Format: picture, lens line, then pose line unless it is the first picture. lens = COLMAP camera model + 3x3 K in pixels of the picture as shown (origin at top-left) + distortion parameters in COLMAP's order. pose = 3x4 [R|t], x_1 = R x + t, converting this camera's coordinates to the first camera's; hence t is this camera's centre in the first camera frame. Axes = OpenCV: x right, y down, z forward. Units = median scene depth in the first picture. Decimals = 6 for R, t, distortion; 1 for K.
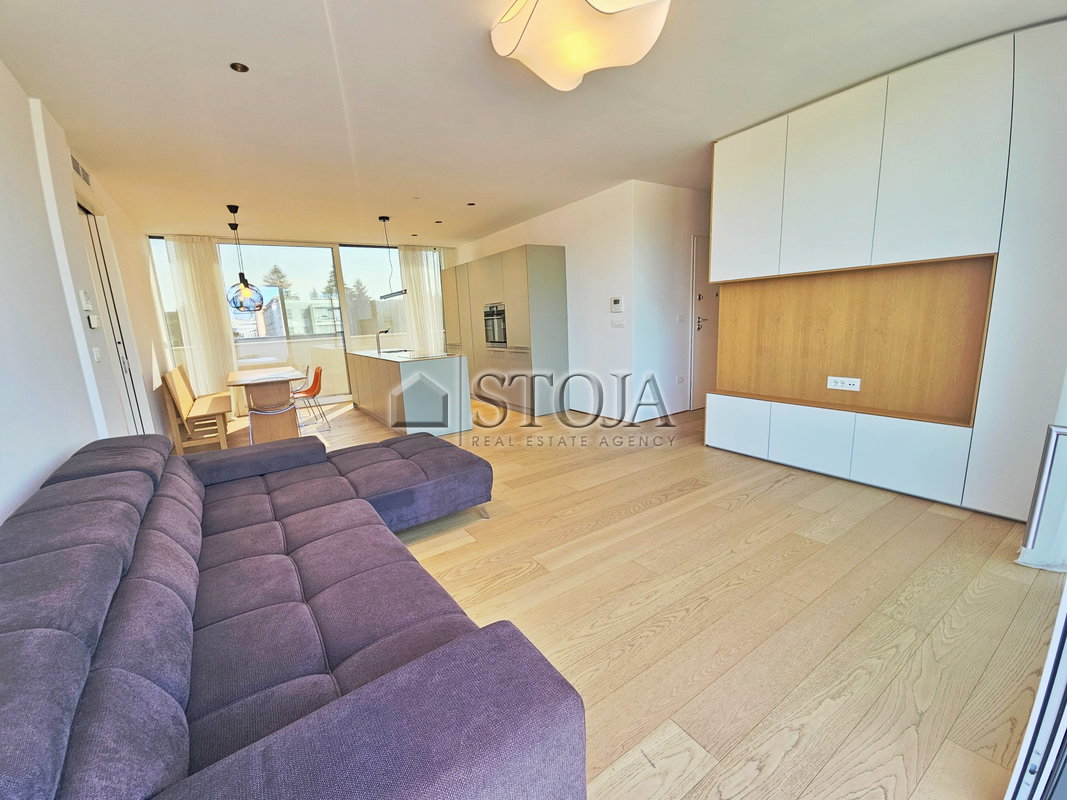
lens RADIAL K [[438.5, 0, 535.4], [0, 438.5, 404.2], [0, 0, 1]] dist [0.002207, -0.004765]
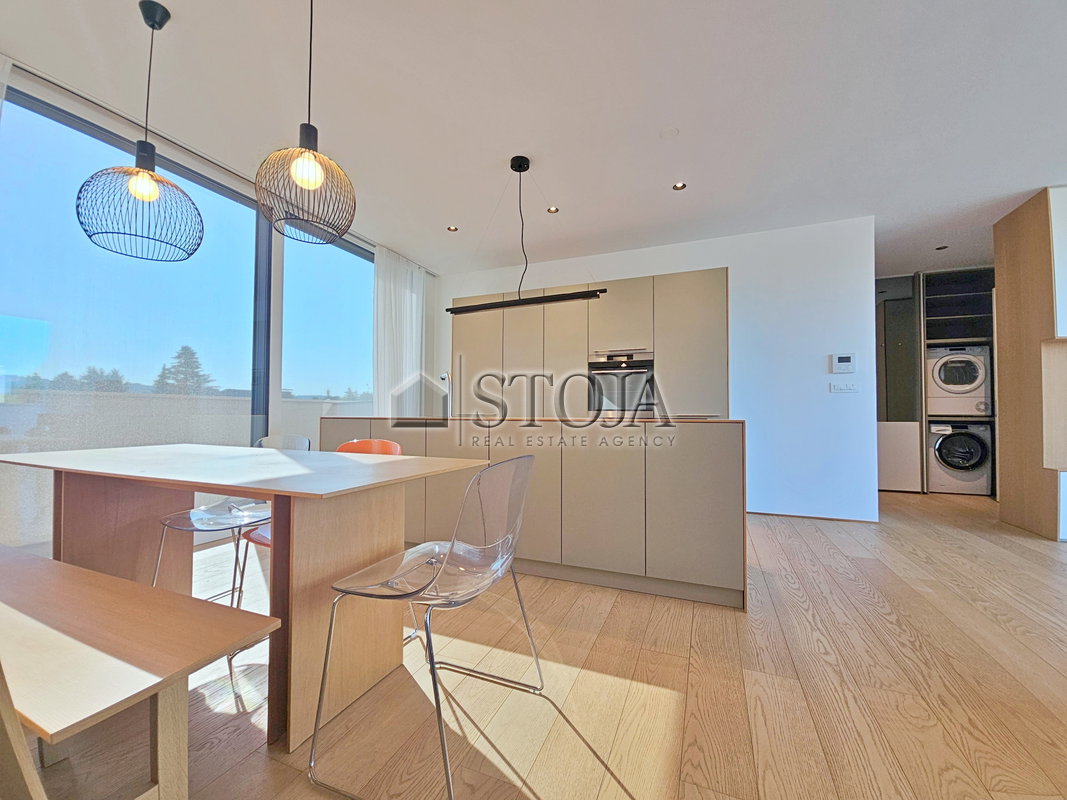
lens RADIAL K [[438.5, 0, 527.1], [0, 438.5, 405.6], [0, 0, 1]] dist [0.002207, -0.004765]
pose [[0.835727, 0.063072, 0.545511, -0.996675], [0.063314, 0.975691, -0.209807, -0.043757], [-0.545484, 0.209879, 0.811418, 1.022990]]
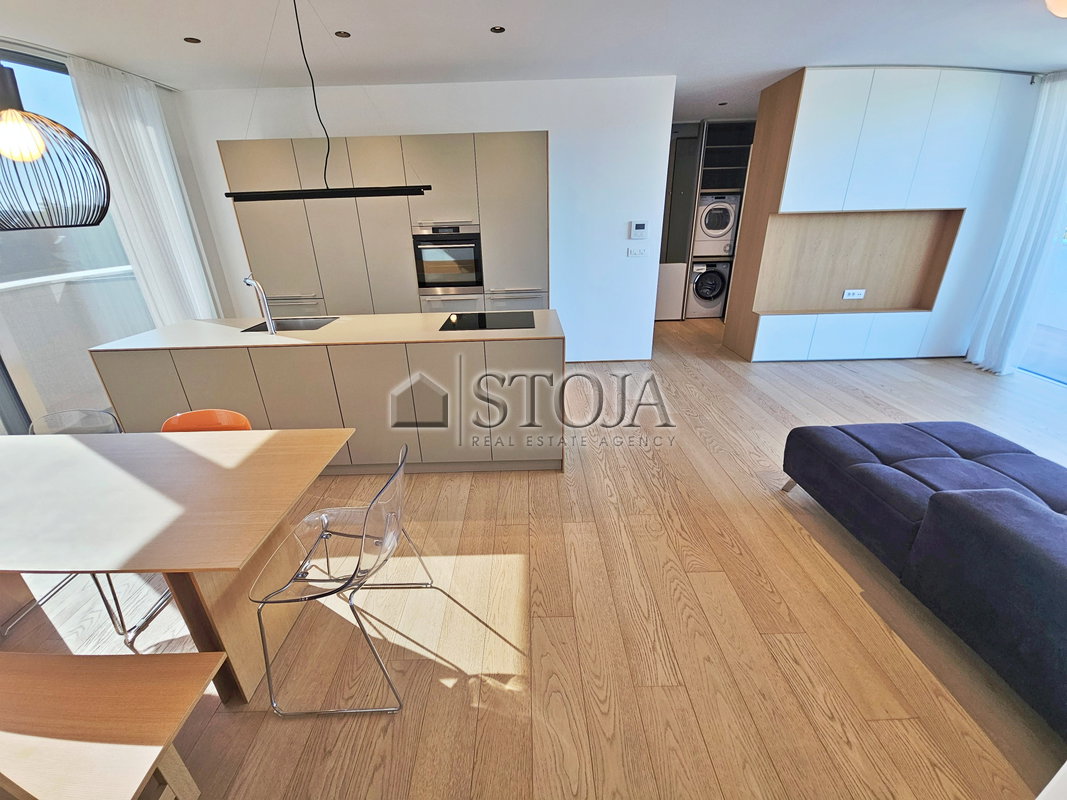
lens RADIAL K [[438.5, 0, 530.2], [0, 438.5, 405.6], [0, 0, 1]] dist [0.002207, -0.004765]
pose [[0.553163, -0.300478, 0.776997, -1.045198], [0.157806, 0.953595, 0.256426, -0.221307], [-0.817990, -0.019231, 0.574911, 0.981036]]
